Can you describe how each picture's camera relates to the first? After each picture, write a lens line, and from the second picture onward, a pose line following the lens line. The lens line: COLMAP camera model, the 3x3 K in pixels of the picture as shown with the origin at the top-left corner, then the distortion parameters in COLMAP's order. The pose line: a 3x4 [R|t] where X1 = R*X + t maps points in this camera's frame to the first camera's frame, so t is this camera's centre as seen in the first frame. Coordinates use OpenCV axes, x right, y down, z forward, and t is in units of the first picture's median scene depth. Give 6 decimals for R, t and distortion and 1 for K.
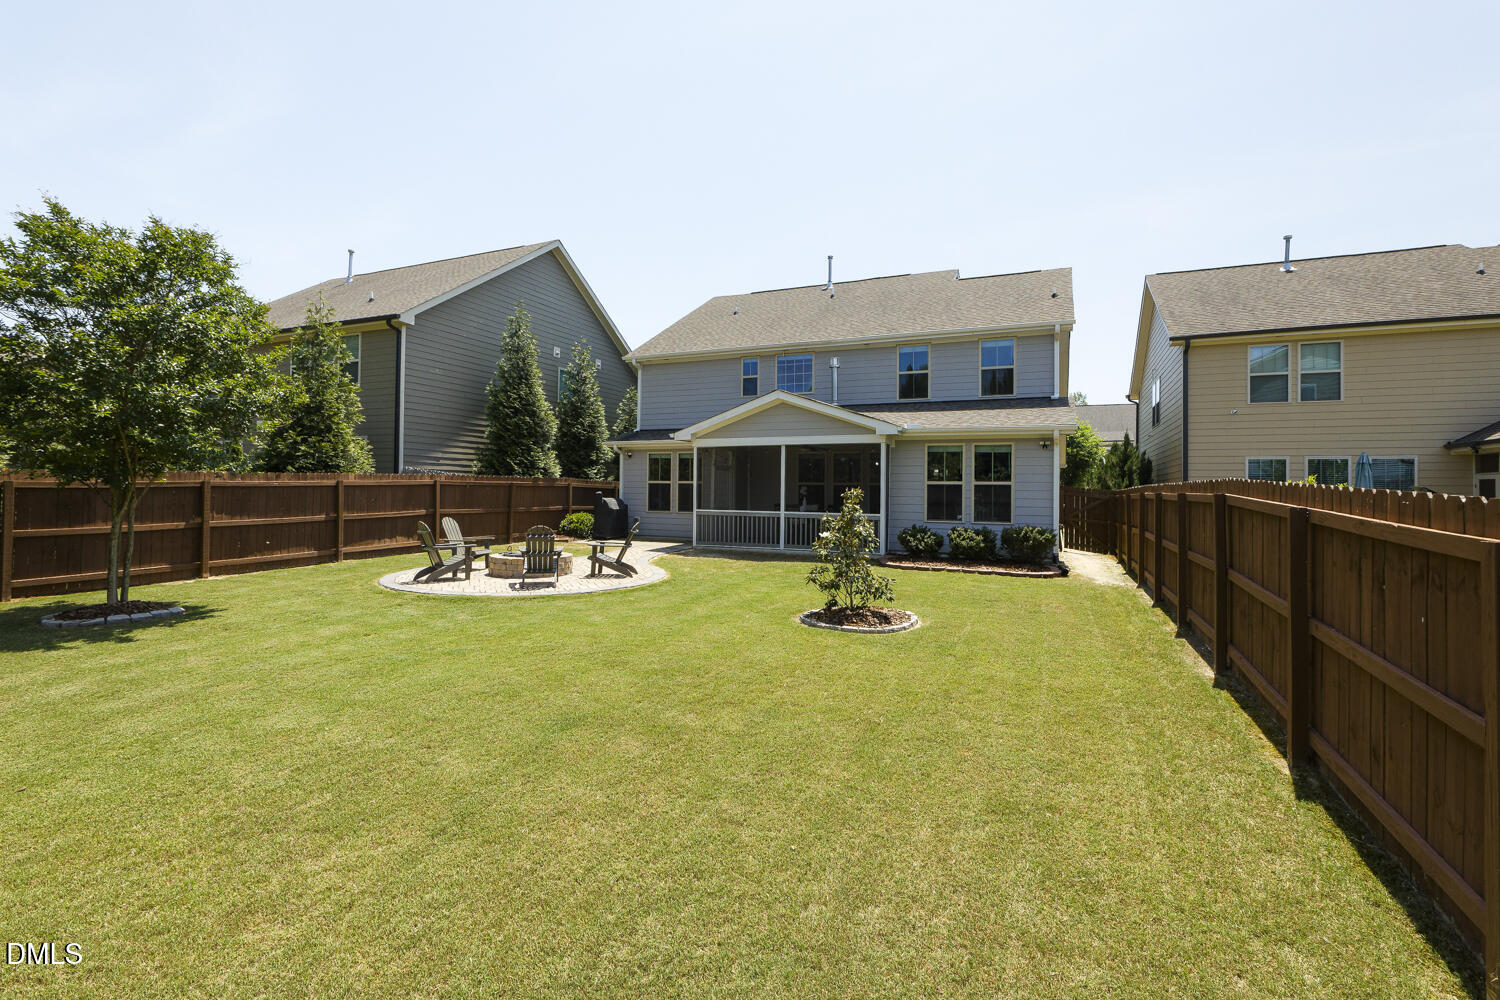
lens RADIAL K [[684.9, 0, 741.6], [0, 684.9, 487.4], [0, 0, 1]] dist [0.007383, 0.001748]
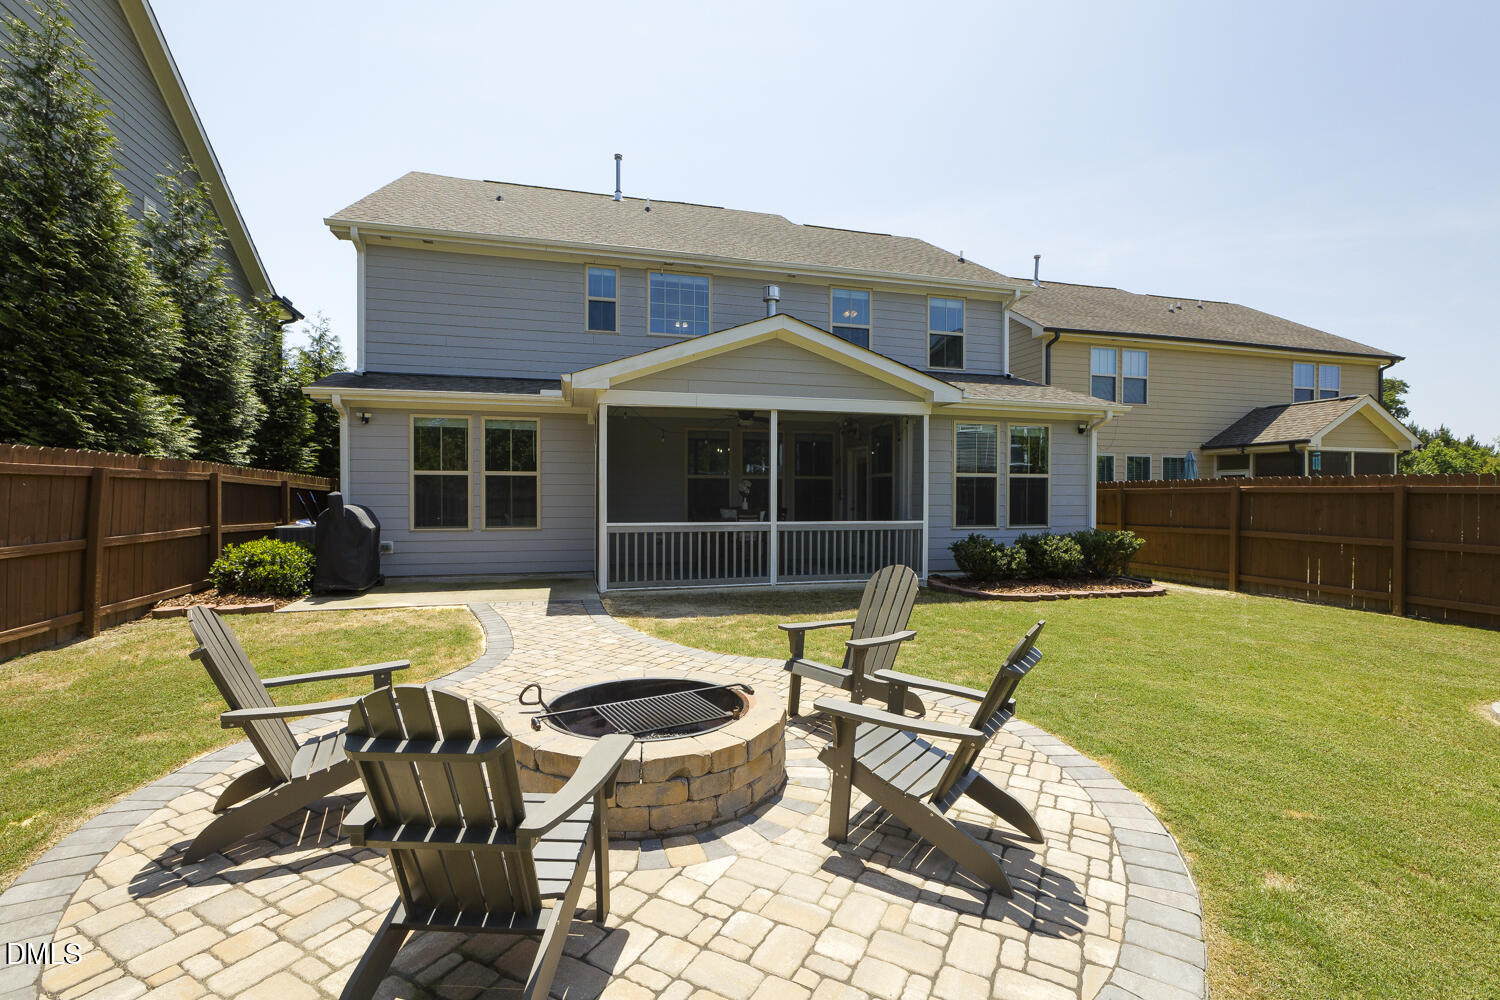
lens RADIAL K [[684.9, 0, 762.8], [0, 684.9, 506.0], [0, 0, 1]] dist [0.007383, 0.001748]
pose [[0.768358, -0.021682, 0.639653, -0.313285], [0.003610, 0.999557, 0.029545, 0.003659], [-0.640010, -0.020392, 0.768096, 0.515922]]
